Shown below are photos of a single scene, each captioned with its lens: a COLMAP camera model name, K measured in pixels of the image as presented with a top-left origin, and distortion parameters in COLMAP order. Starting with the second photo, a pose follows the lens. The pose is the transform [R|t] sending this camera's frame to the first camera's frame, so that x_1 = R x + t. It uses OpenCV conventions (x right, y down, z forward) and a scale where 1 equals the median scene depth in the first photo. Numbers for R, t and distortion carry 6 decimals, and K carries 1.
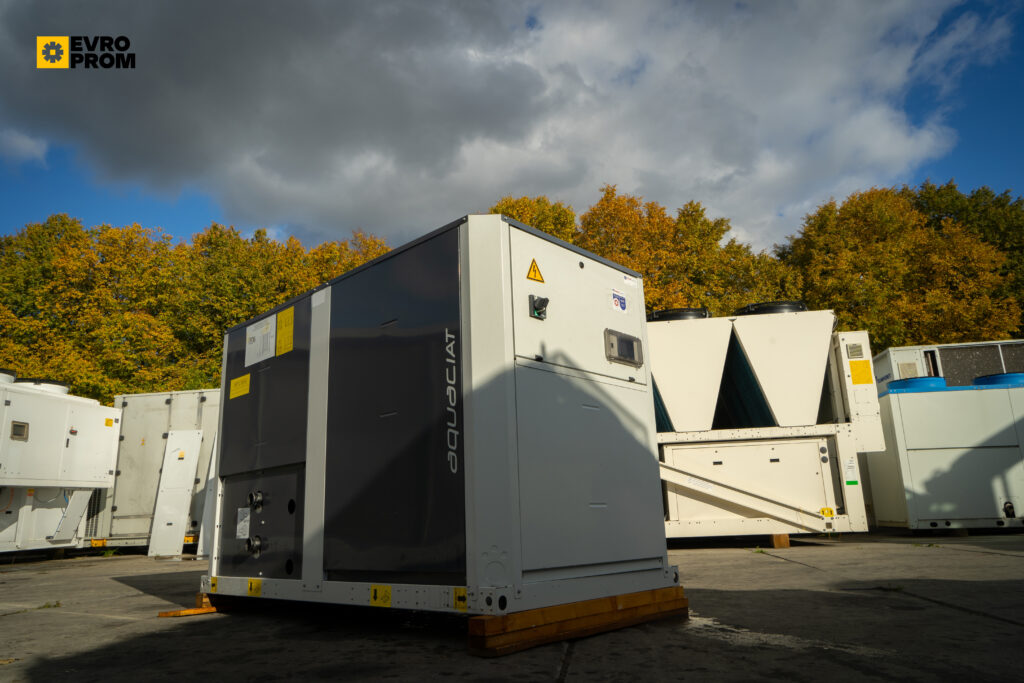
lens RADIAL K [[699.0, 0, 514.3], [0, 699.0, 342.1], [0, 0, 1]] dist [-0.023614, 0.004917]
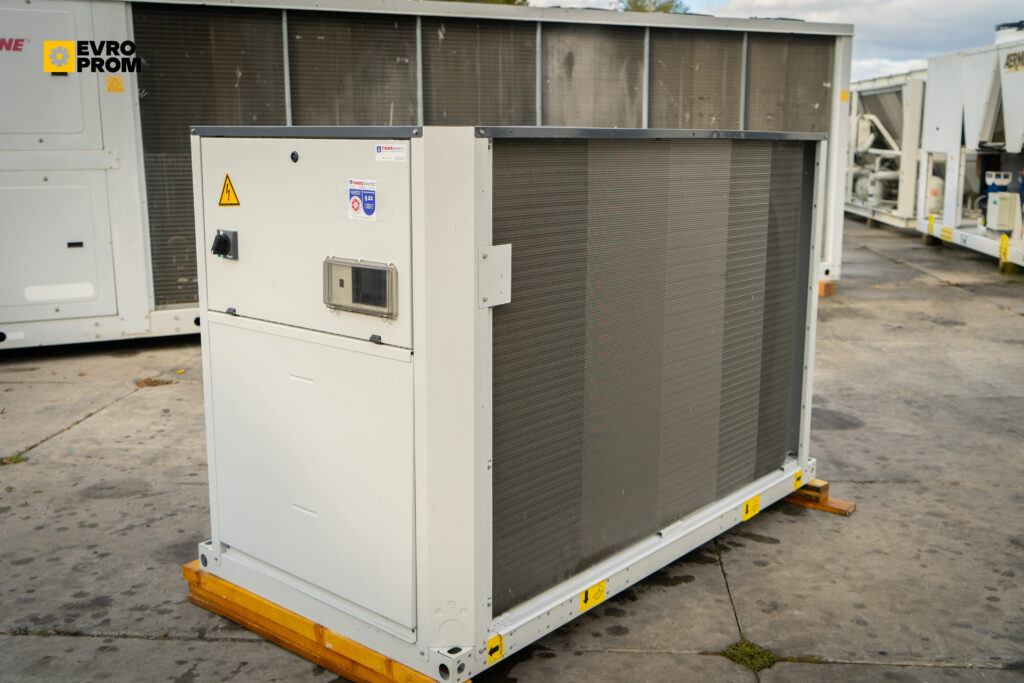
lens RADIAL K [[1028.5, 0, 512.0], [0, 1028.5, 341.5], [0, 0, 1]] dist [-0.006947, -0.002379]
pose [[0.057514, 0.227771, -0.972015, 0.334016], [0.247378, 0.940012, 0.234909, -0.039256], [0.967211, -0.253965, -0.002282, 0.366685]]
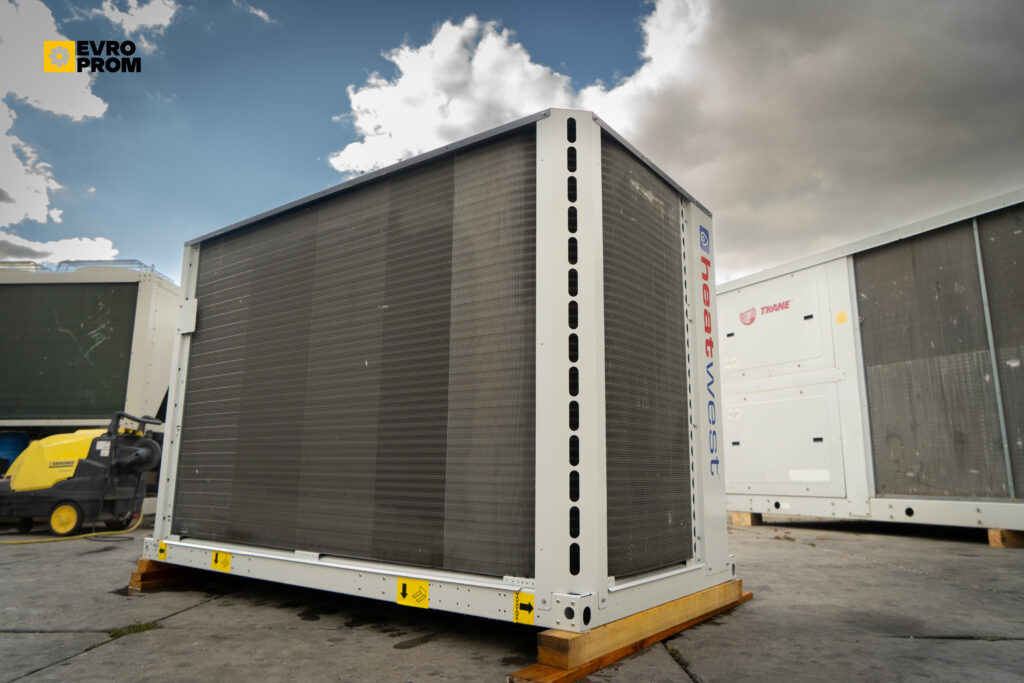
lens RADIAL K [[685.9, 0, 512.5], [0, 685.9, 337.6], [0, 0, 1]] dist [-0.019161, 0.002964]
pose [[-0.992467, 0.003504, -0.122465, -0.055077], [0.055970, 0.902154, -0.427767, 0.167071], [0.108983, -0.431399, -0.895554, 0.673717]]
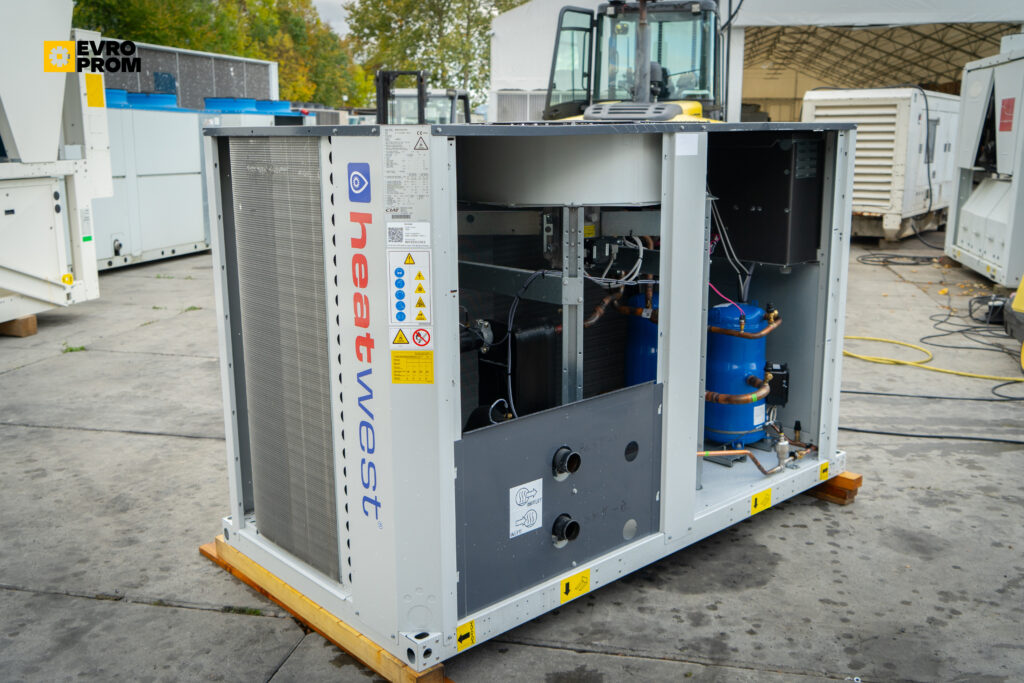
lens RADIAL K [[966.5, 0, 512.0], [0, 966.5, 341.5], [0, 0, 1]] dist [0.000140, -0.016477]
pose [[0.075526, -0.177645, 0.981192, -0.430727], [-0.245987, 0.950272, 0.190981, -0.007121], [-0.966326, -0.255784, 0.028072, 0.385267]]
